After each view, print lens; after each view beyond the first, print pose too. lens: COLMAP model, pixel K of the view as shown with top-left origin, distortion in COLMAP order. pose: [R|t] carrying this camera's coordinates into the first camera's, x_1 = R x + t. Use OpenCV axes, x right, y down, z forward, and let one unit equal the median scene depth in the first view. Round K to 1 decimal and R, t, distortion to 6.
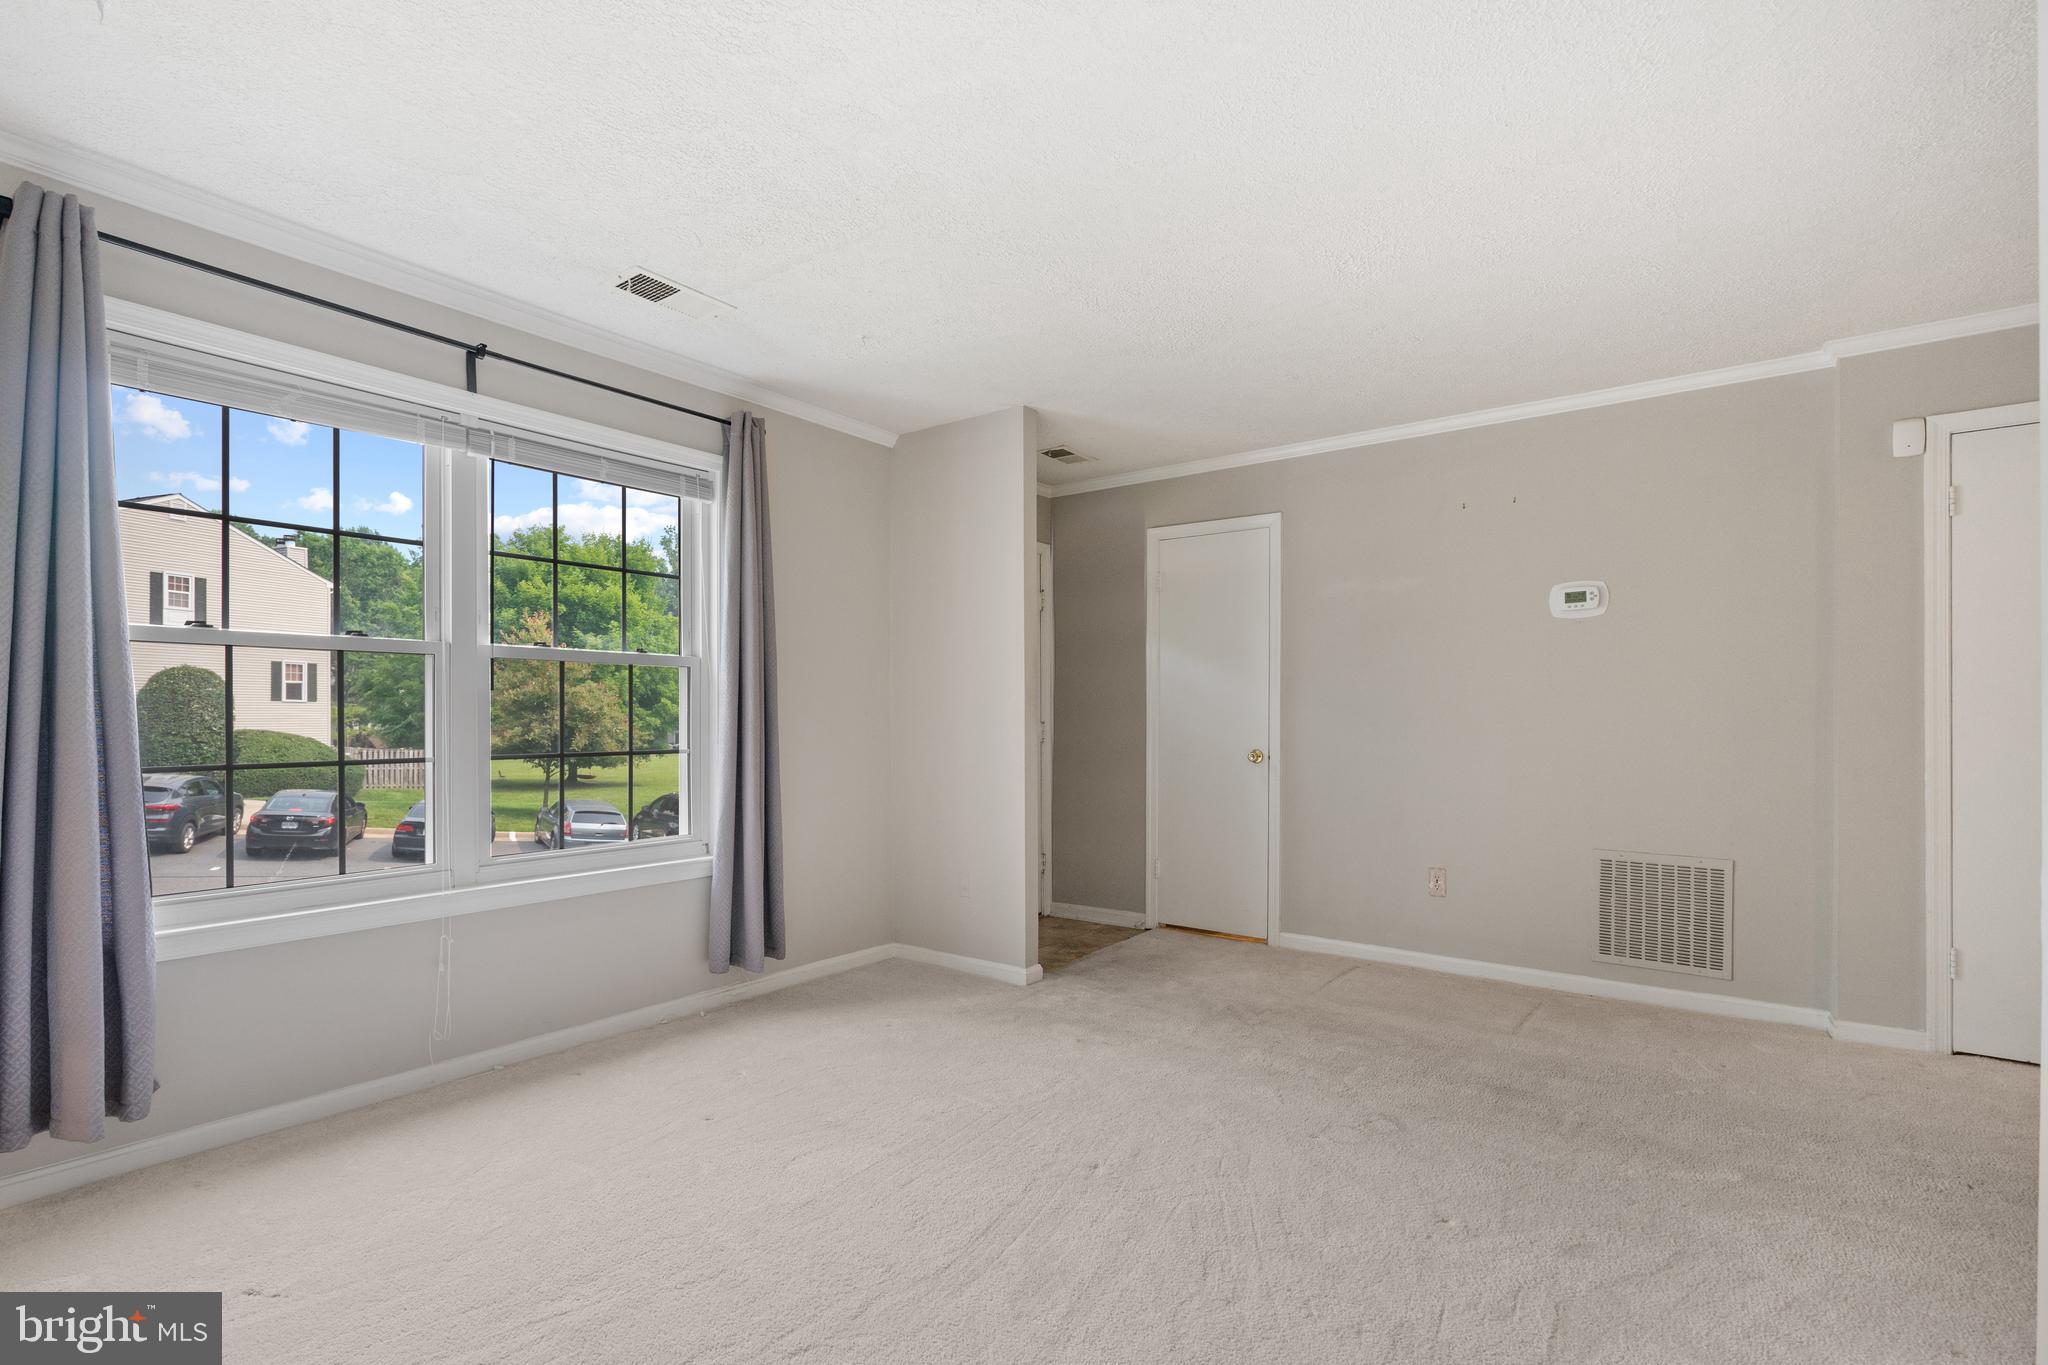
lens RADIAL K [[932.0, 0, 1038.5], [0, 932.0, 716.6], [0, 0, 1]] dist [-0.000742, 0.003039]
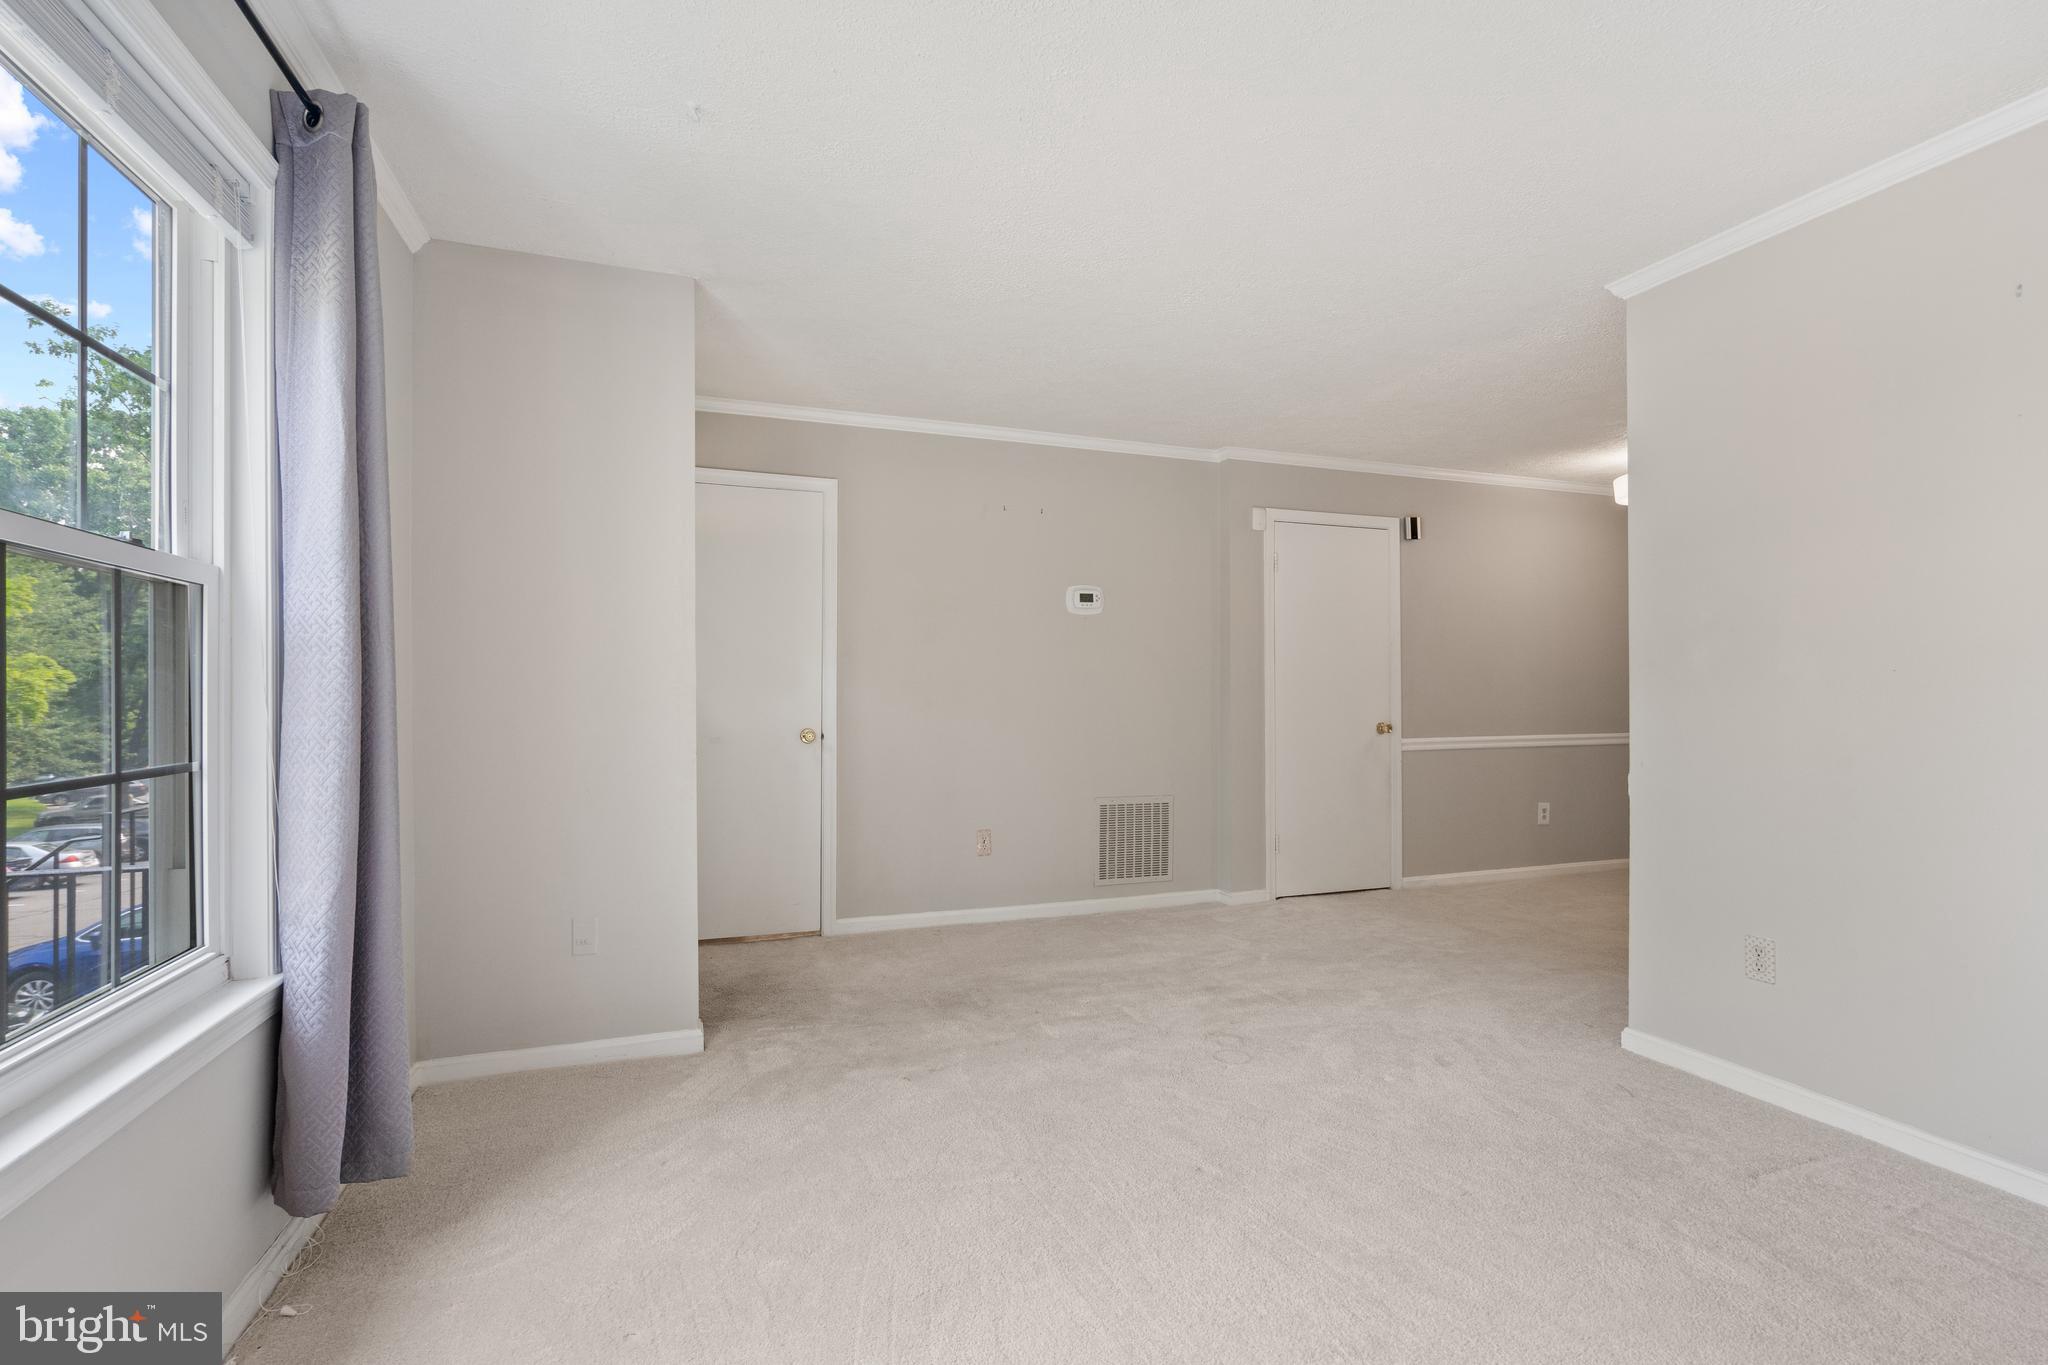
lens RADIAL K [[932.0, 0, 1015.1], [0, 932.0, 684.8], [0, 0, 1]] dist [-0.000742, 0.003039]
pose [[0.555540, 0.007132, 0.831459, -0.526612], [-0.001106, 0.999969, -0.007839, -0.001534], [-0.831489, 0.003435, 0.555531, 0.390615]]
